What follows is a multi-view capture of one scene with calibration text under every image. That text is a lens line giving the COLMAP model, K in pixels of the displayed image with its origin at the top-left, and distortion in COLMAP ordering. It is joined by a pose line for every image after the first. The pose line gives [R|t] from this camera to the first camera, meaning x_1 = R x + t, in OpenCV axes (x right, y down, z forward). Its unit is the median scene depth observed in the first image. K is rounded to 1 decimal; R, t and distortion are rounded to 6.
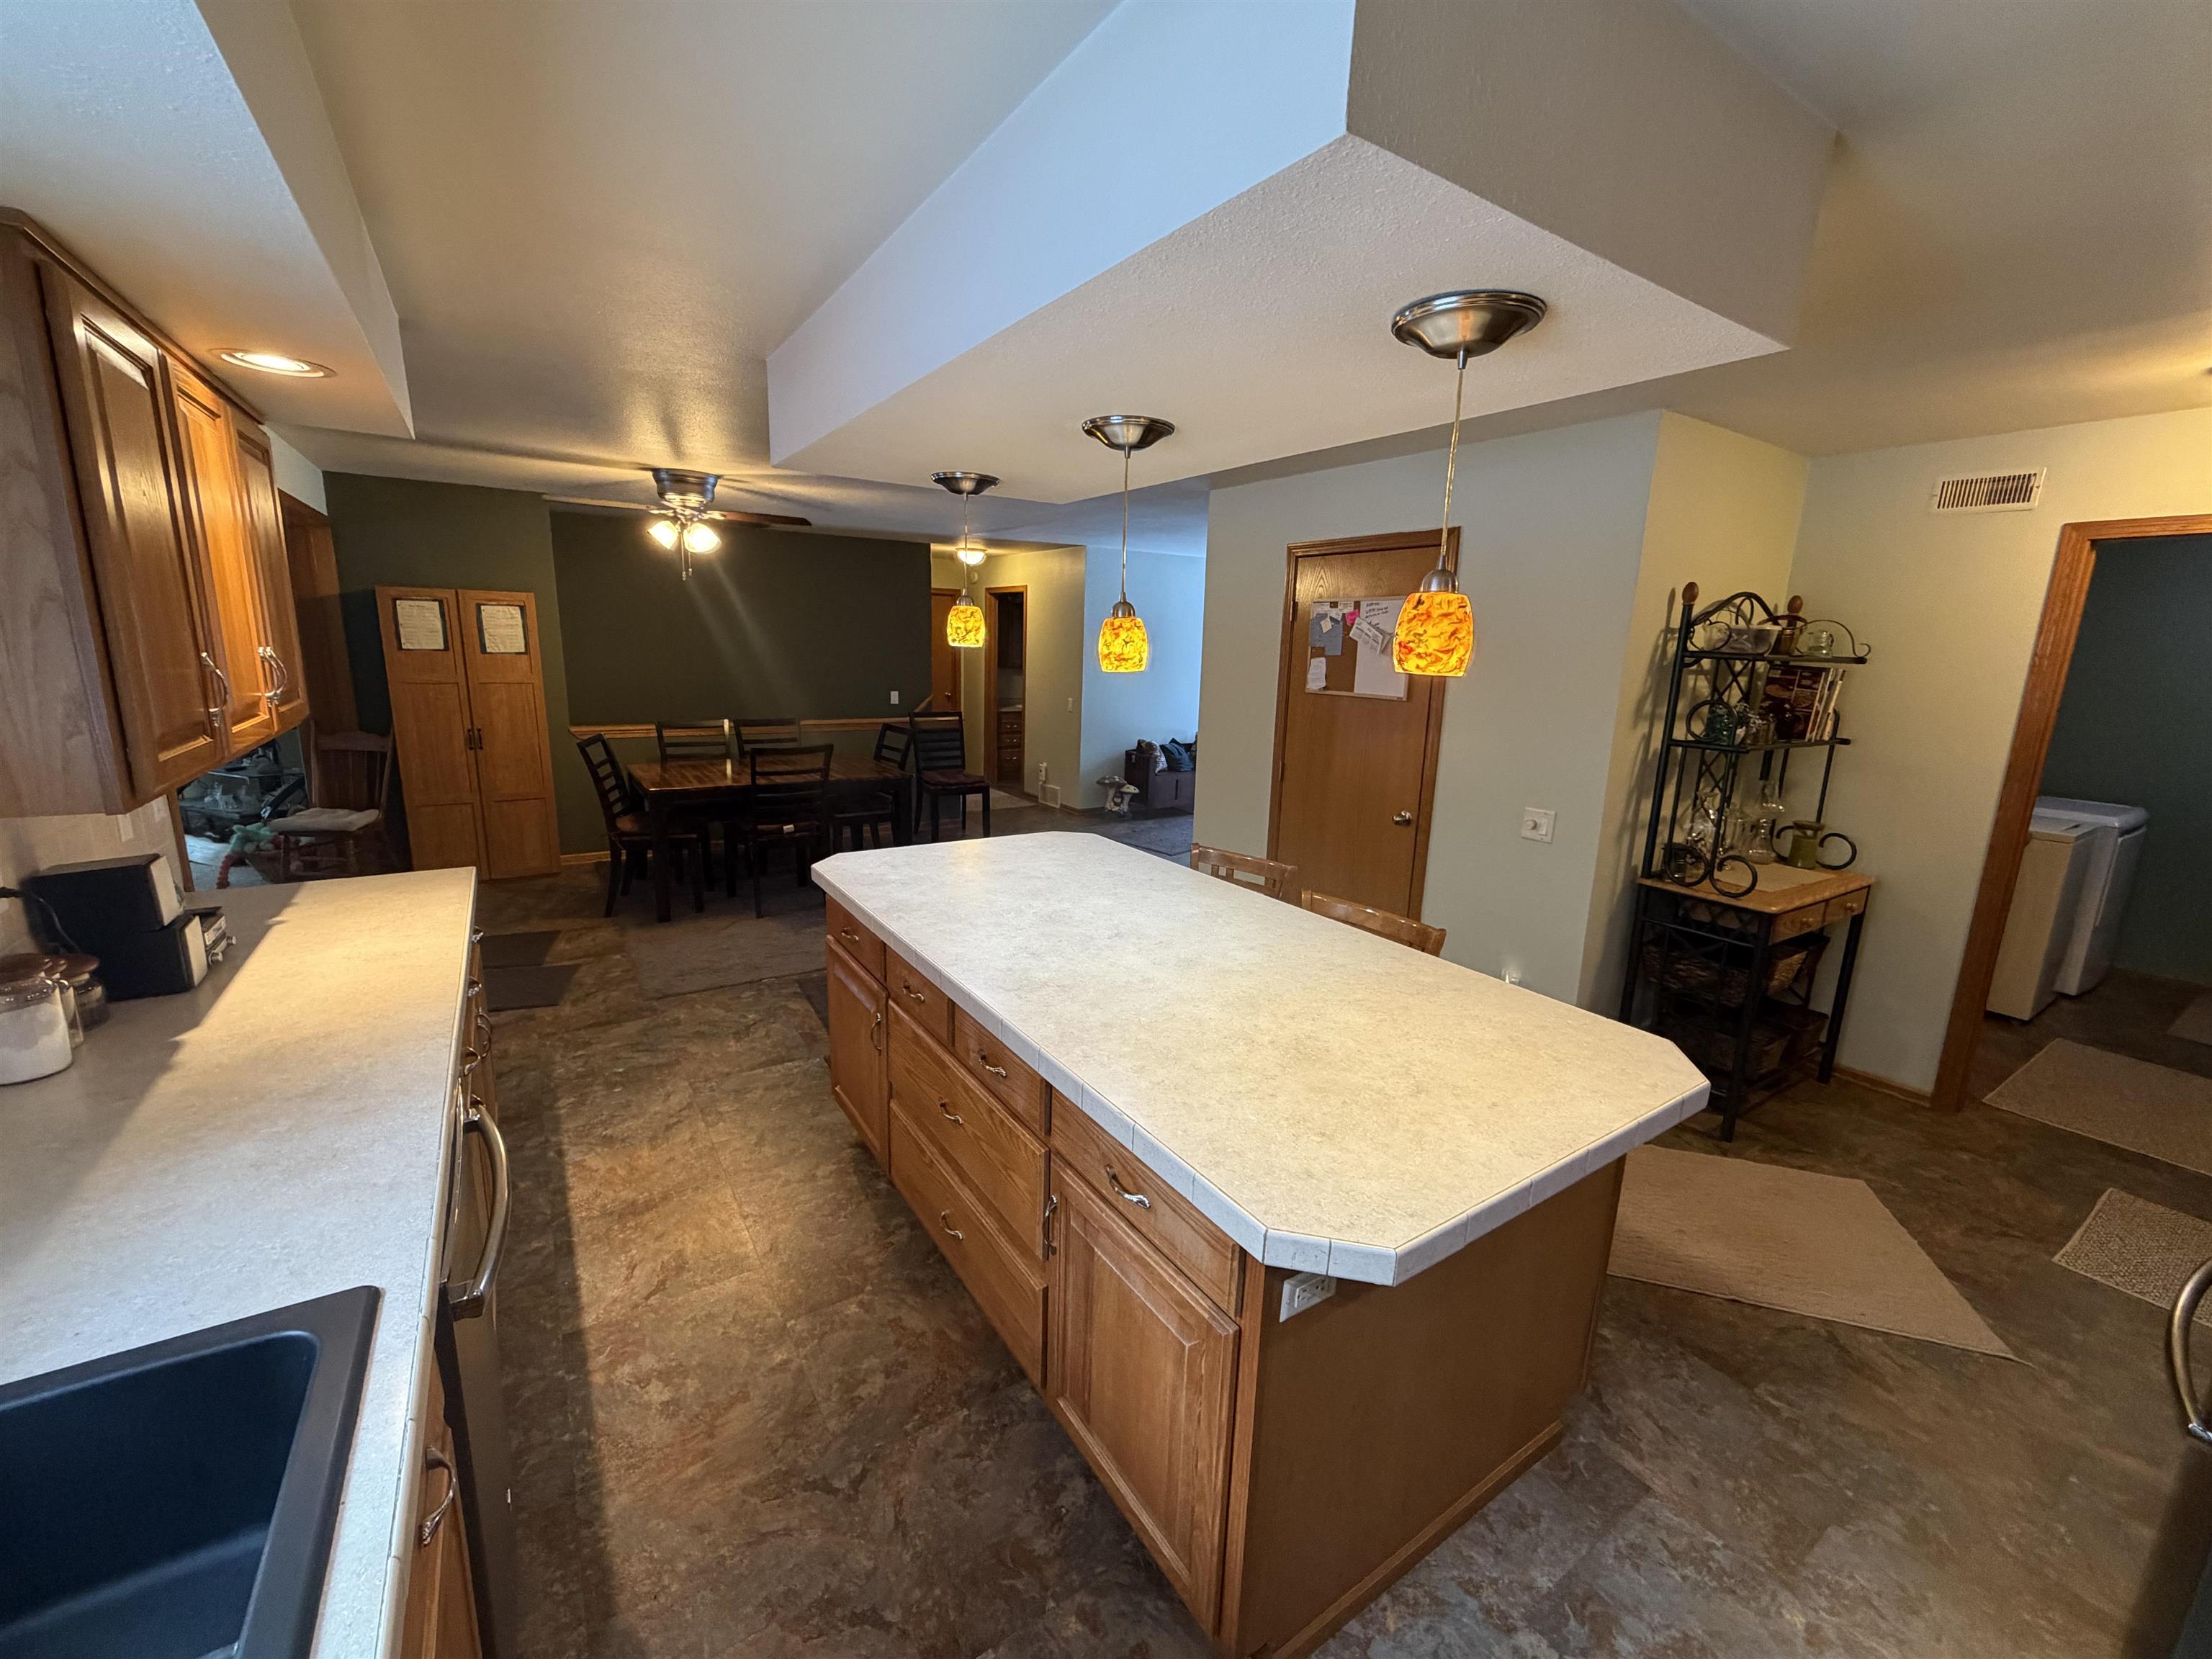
lens RADIAL K [[883.1, 0, 1102.2], [0, 883.1, 828.7], [0, 0, 1]] dist [-0.001187, 0.000160]
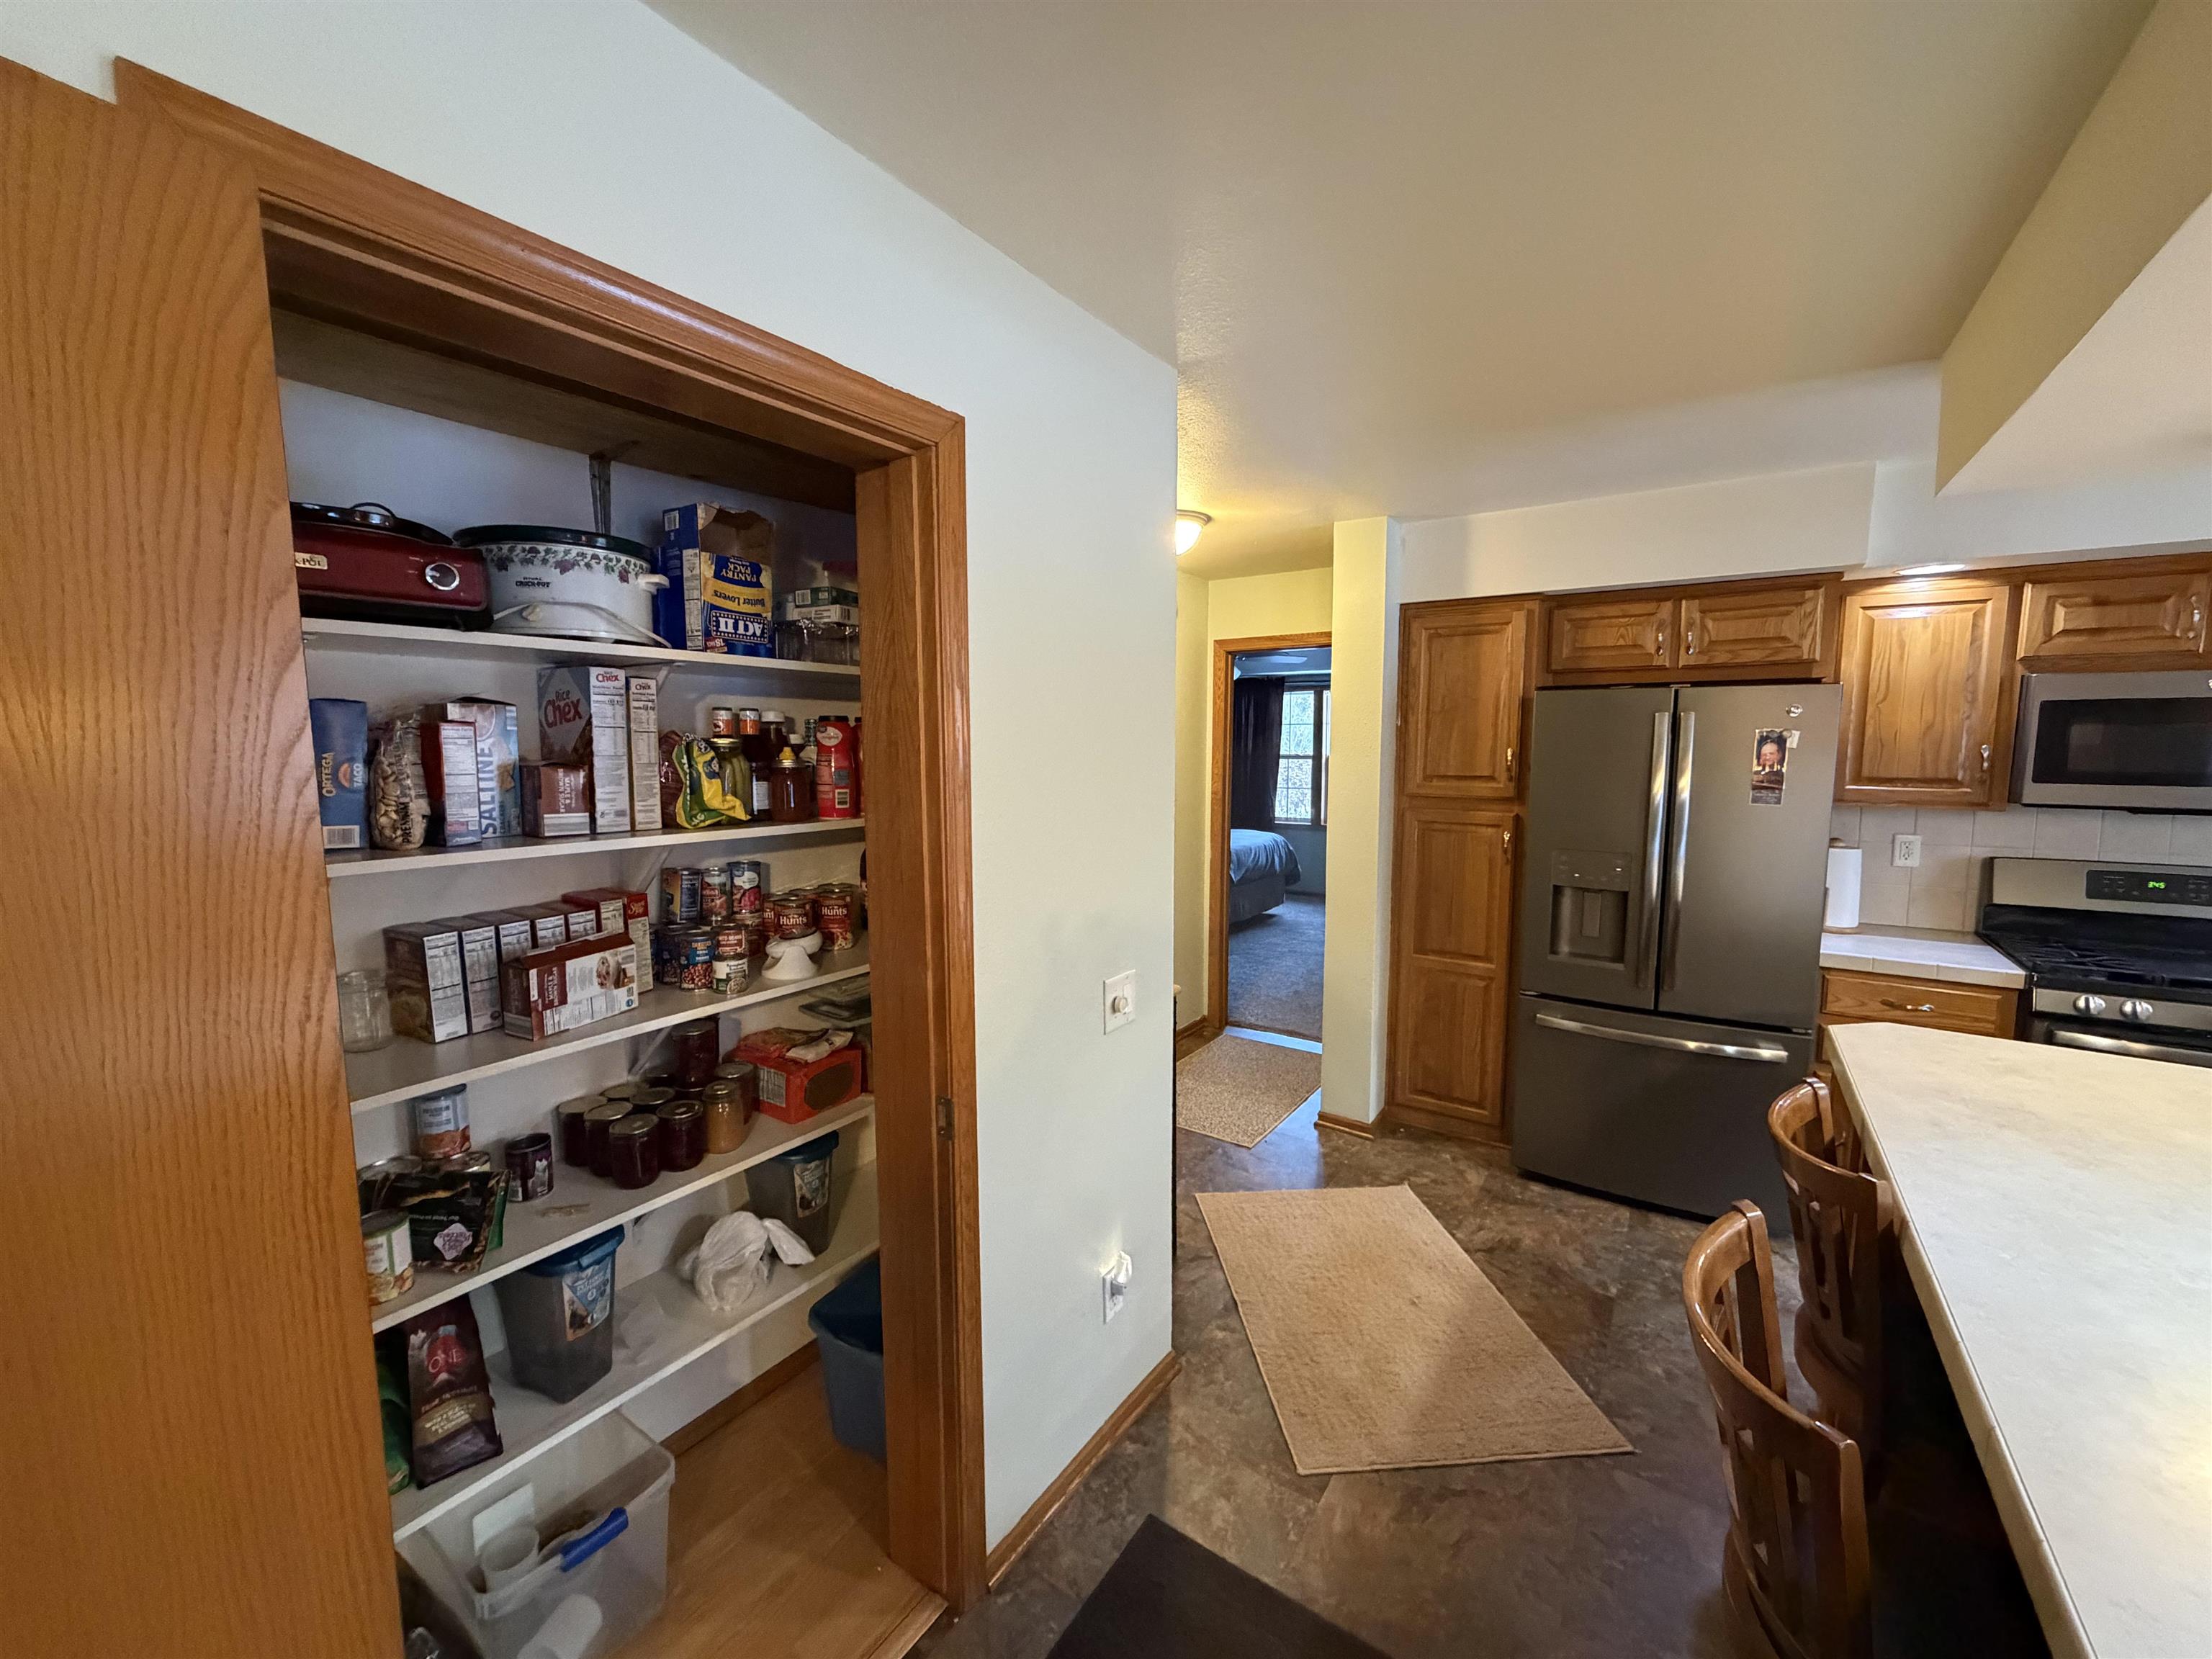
lens RADIAL K [[883.1, 0, 1103.2], [0, 883.1, 830.2], [0, 0, 1]] dist [-0.001187, 0.000160]
pose [[-0.380830, -0.123962, 0.916298, -0.028894], [0.183137, 0.961229, 0.206156, -0.234059], [-0.906327, 0.246318, -0.343363, 1.164577]]
